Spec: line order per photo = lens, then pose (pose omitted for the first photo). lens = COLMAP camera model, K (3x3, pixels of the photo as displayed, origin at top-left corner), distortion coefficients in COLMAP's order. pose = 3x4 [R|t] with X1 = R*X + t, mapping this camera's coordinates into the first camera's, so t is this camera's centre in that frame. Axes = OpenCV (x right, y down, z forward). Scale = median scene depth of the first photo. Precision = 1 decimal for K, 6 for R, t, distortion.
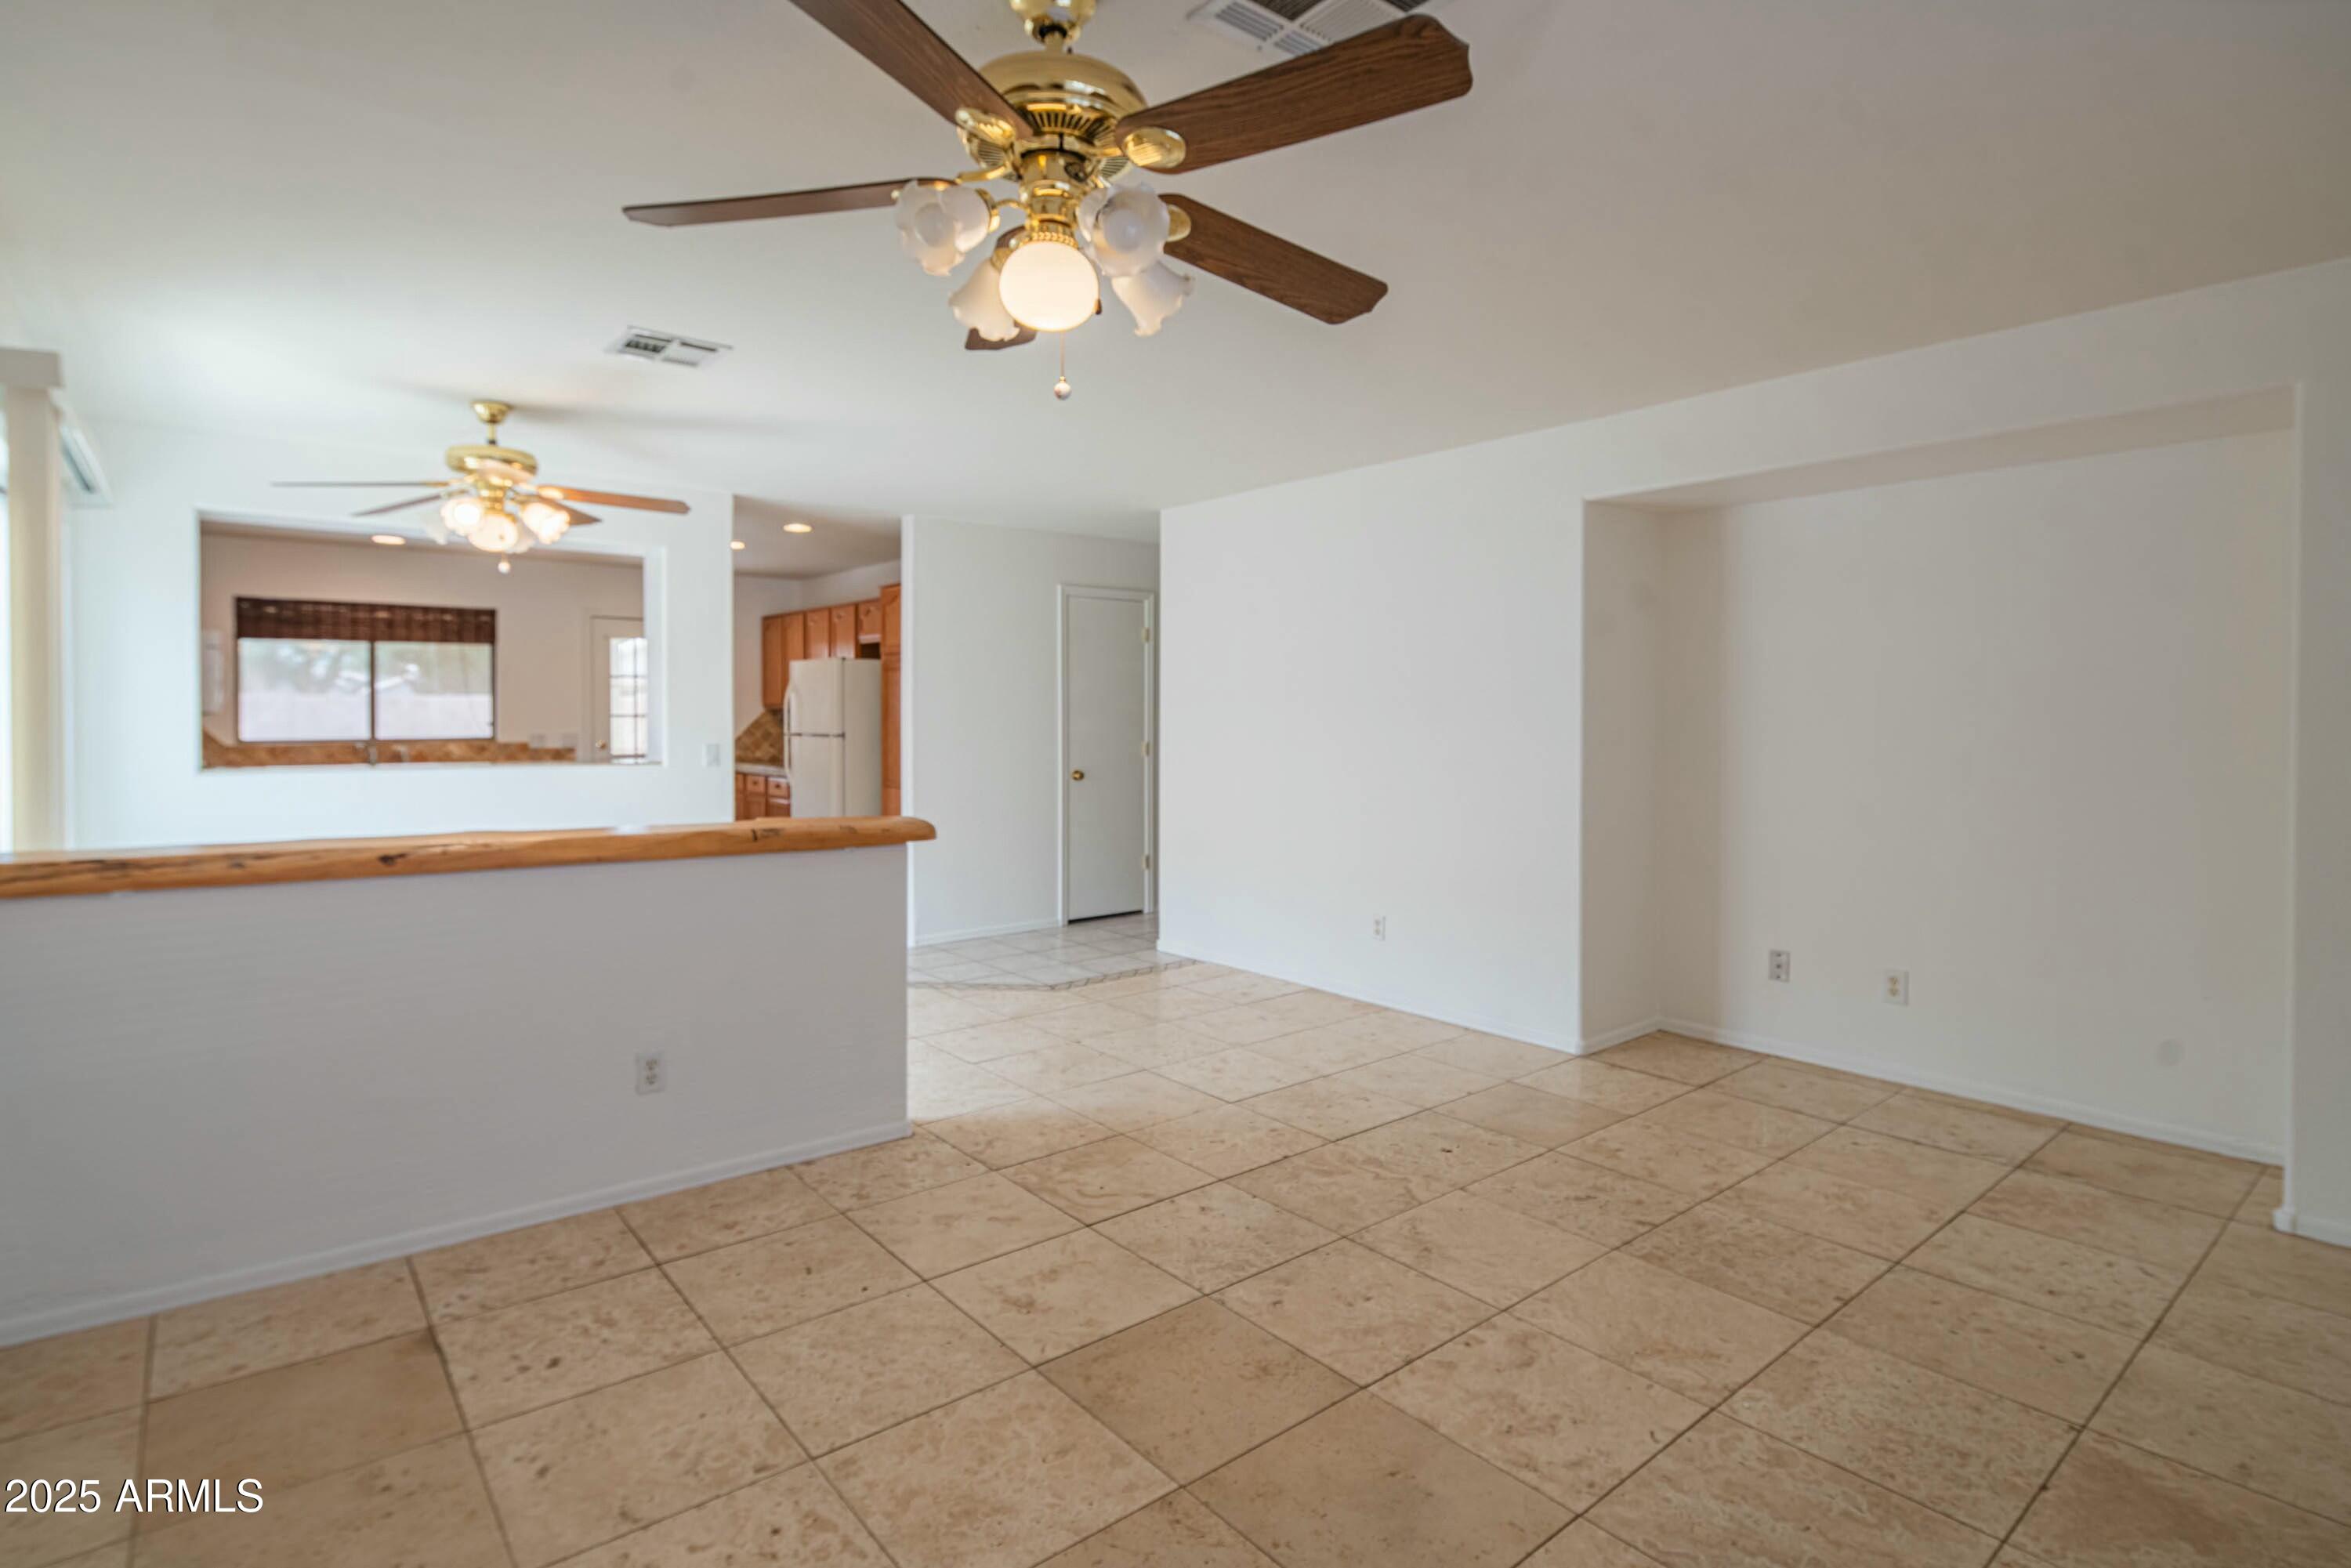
lens RADIAL K [[1165.5, 0, 1148.7], [0, 1165.5, 729.2], [0, 0, 1]] dist [0.007061, -0.005158]
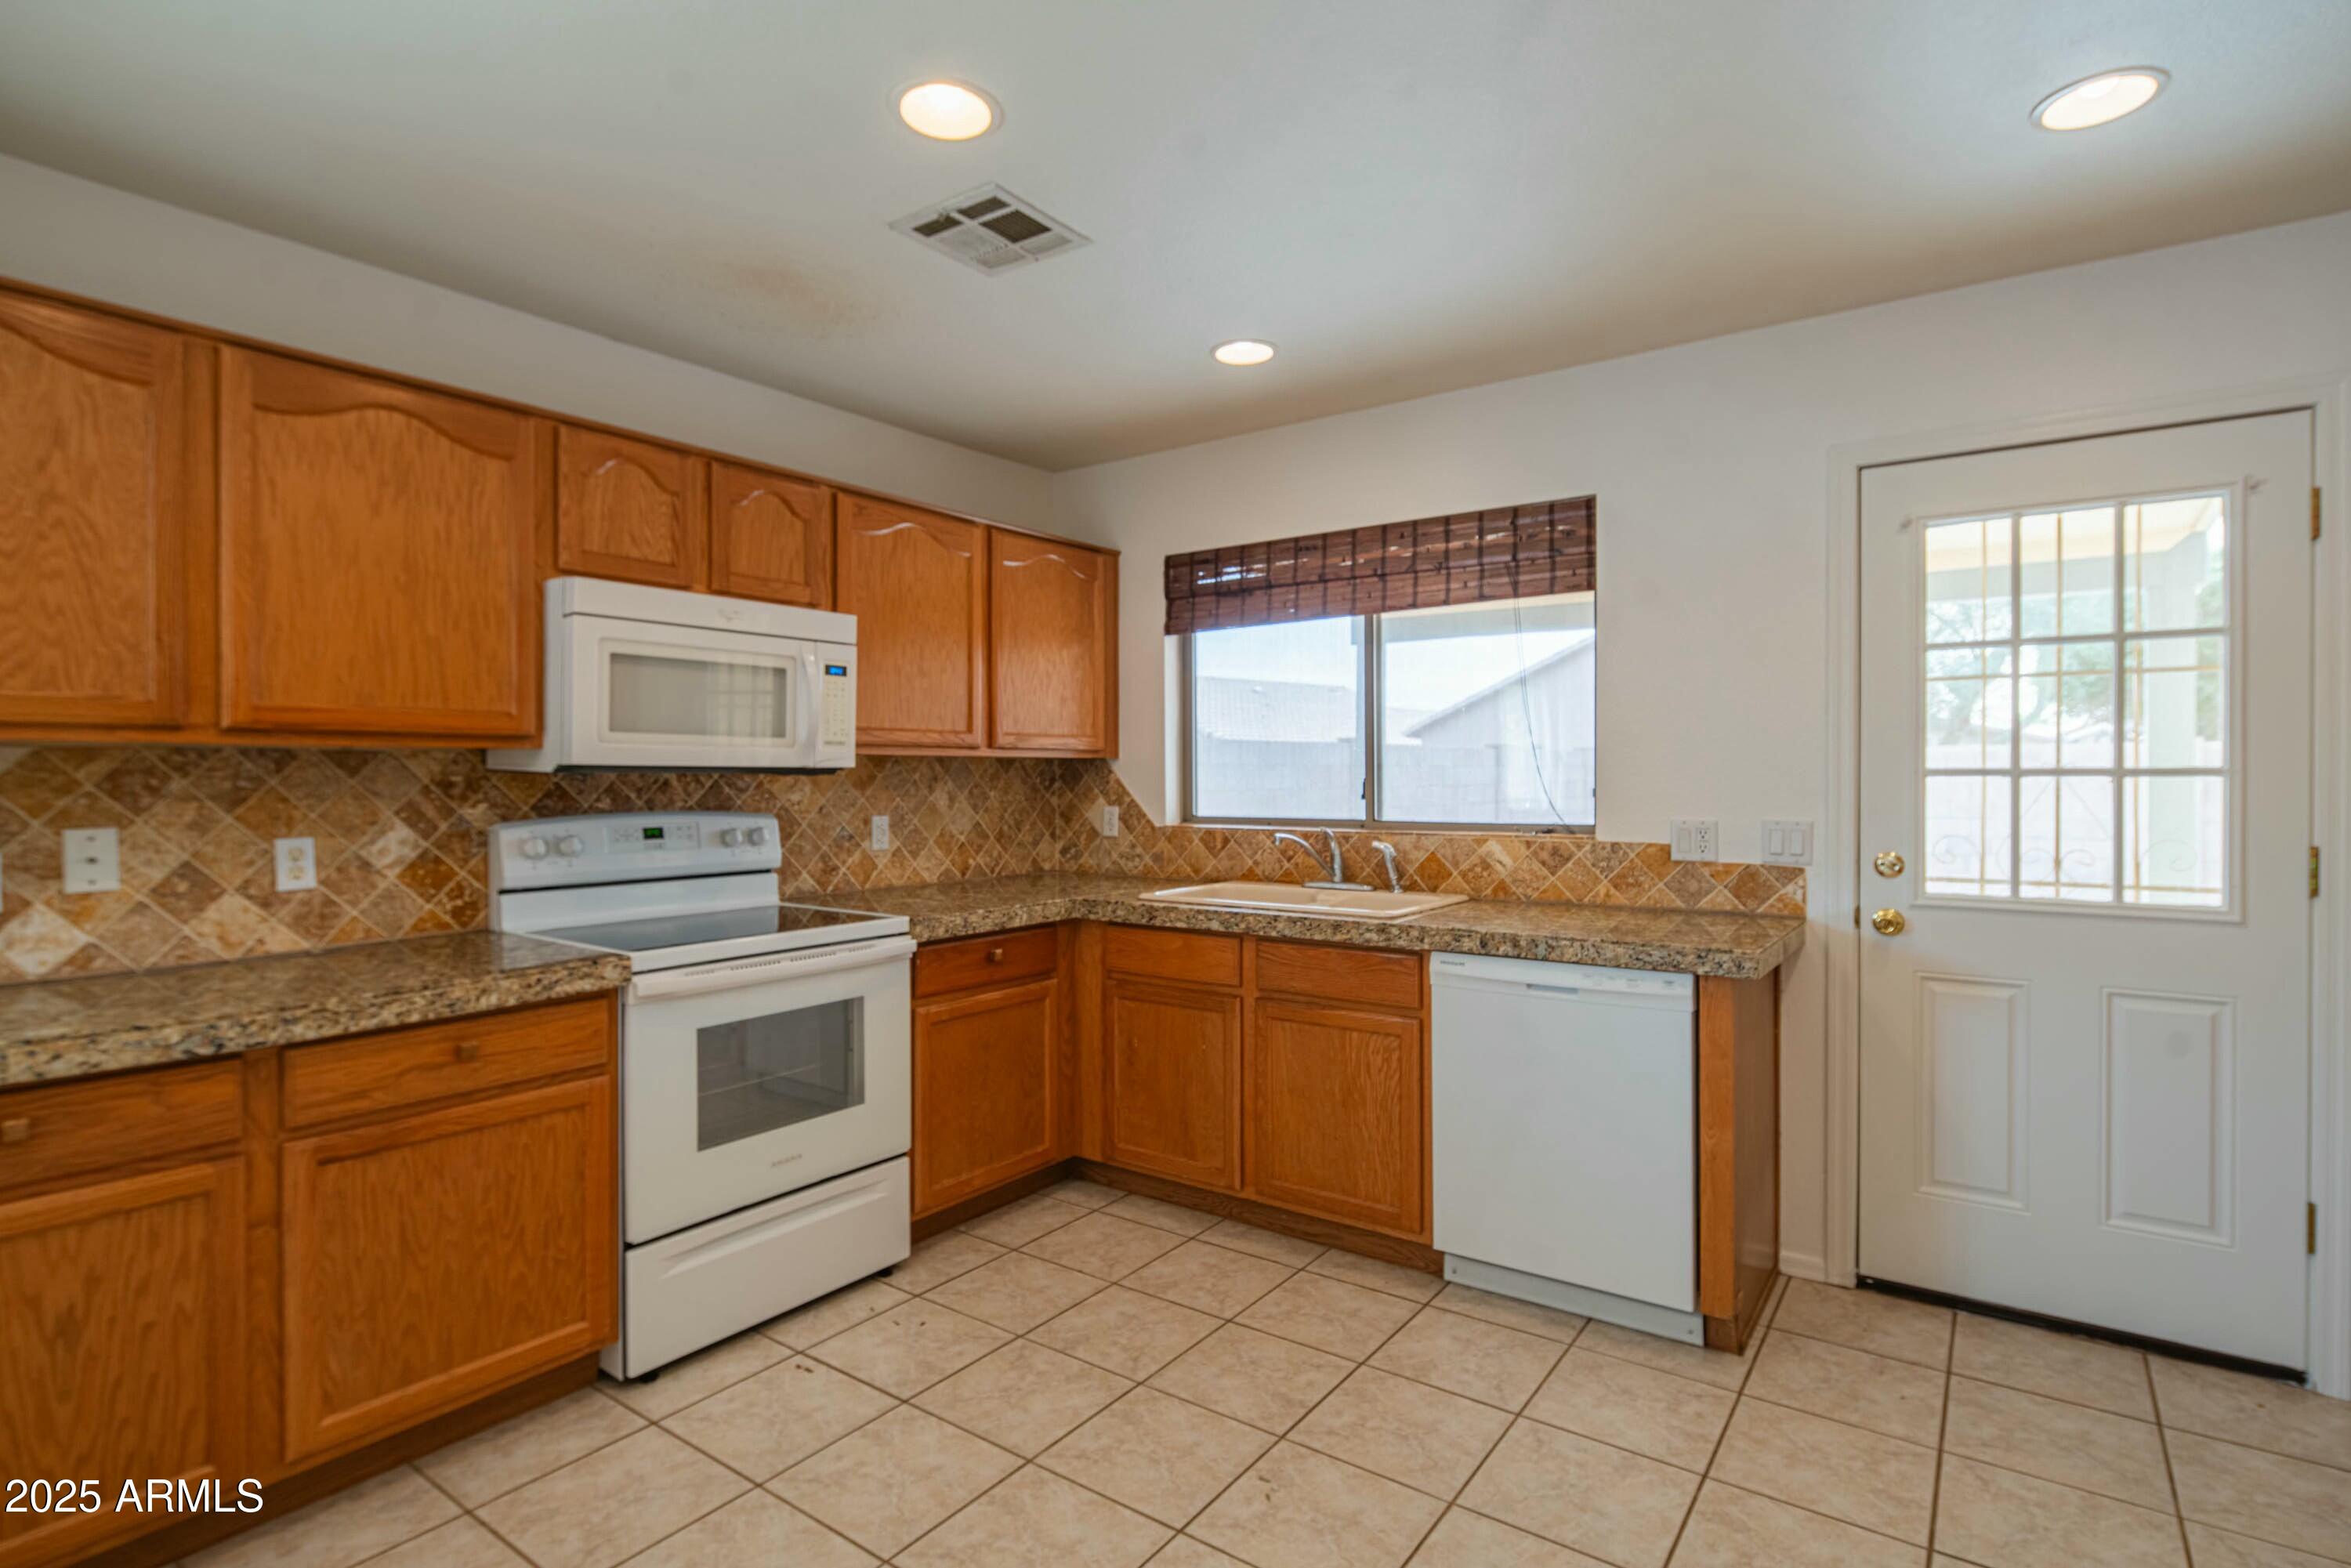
lens RADIAL K [[1165.5, 0, 1148.4], [0, 1165.5, 779.6], [0, 0, 1]] dist [0.007061, -0.005158]
pose [[0.249596, 0.004339, -0.968340, -0.585744], [-0.011021, 0.999938, 0.001640, -0.021388], [0.968287, 0.010262, 0.249629, 2.020417]]
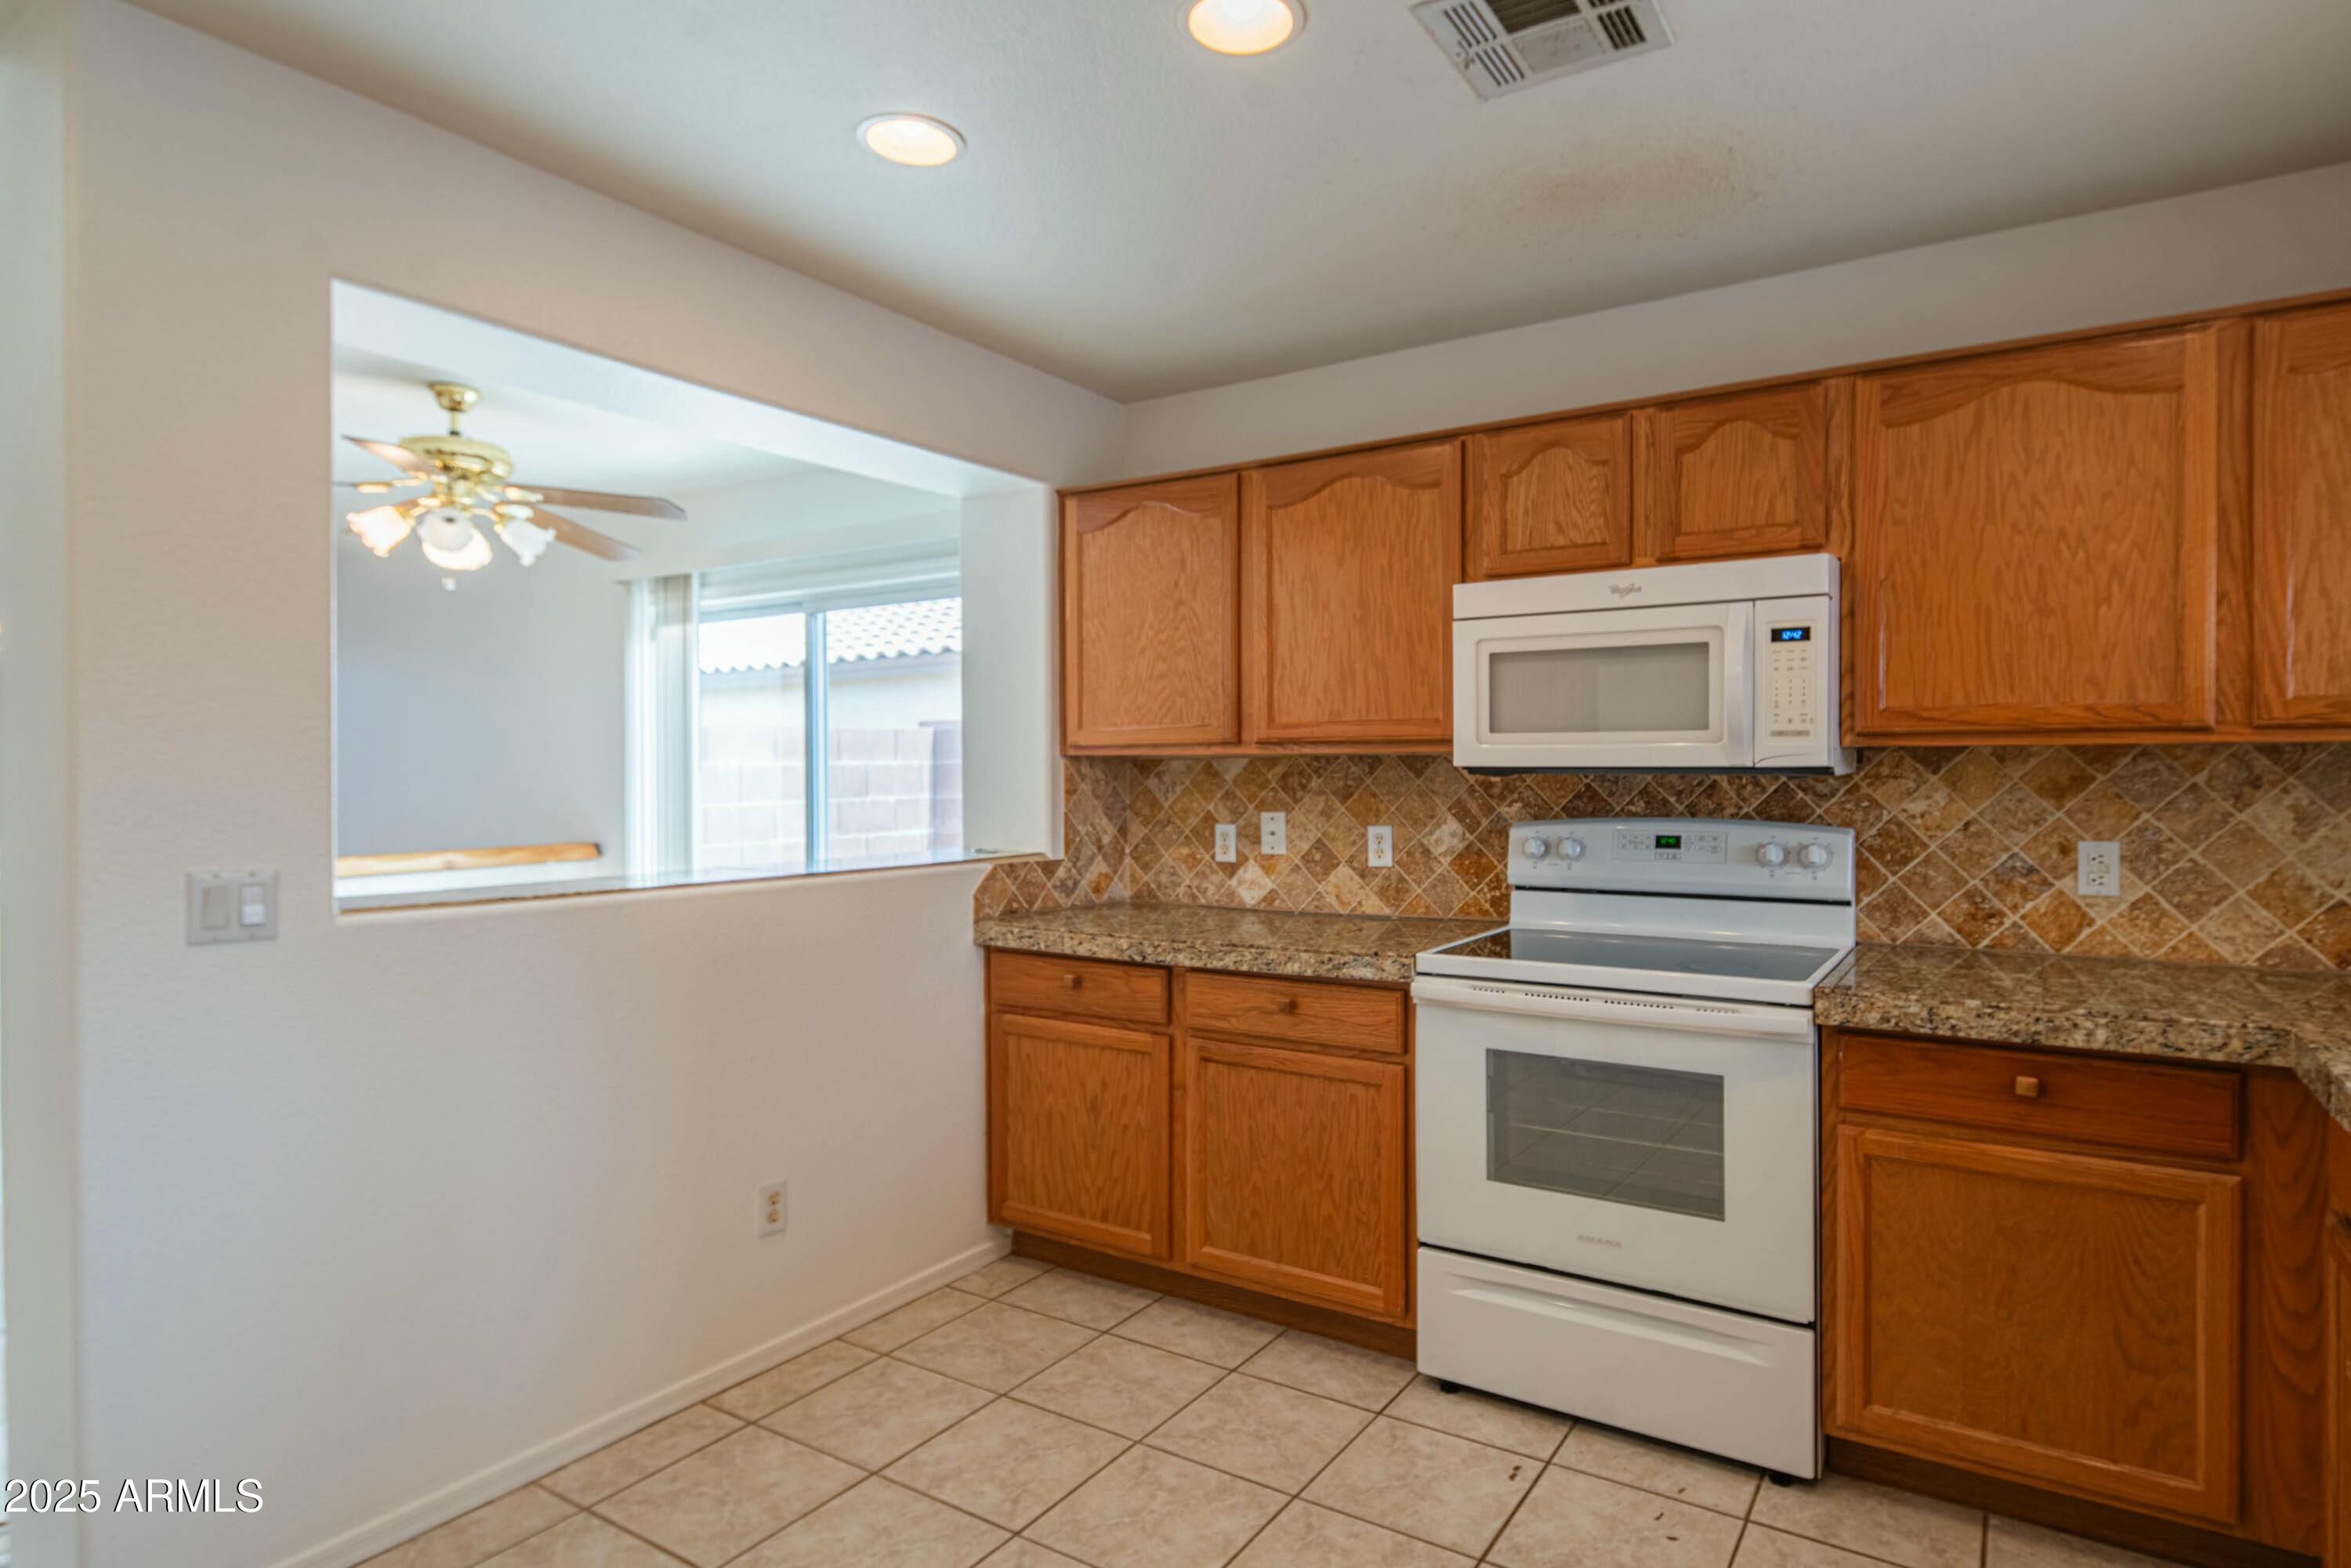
lens RADIAL K [[1256.1, 0, 1238.2], [0, 1256.1, 776.8], [0, 0, 1]] dist [0.002153, 0.001123]
pose [[-0.944931, 0.003284, -0.327252, -1.017347], [-0.001545, 0.999894, 0.014493, -0.031310], [0.327265, 0.014200, -0.944826, 2.621284]]
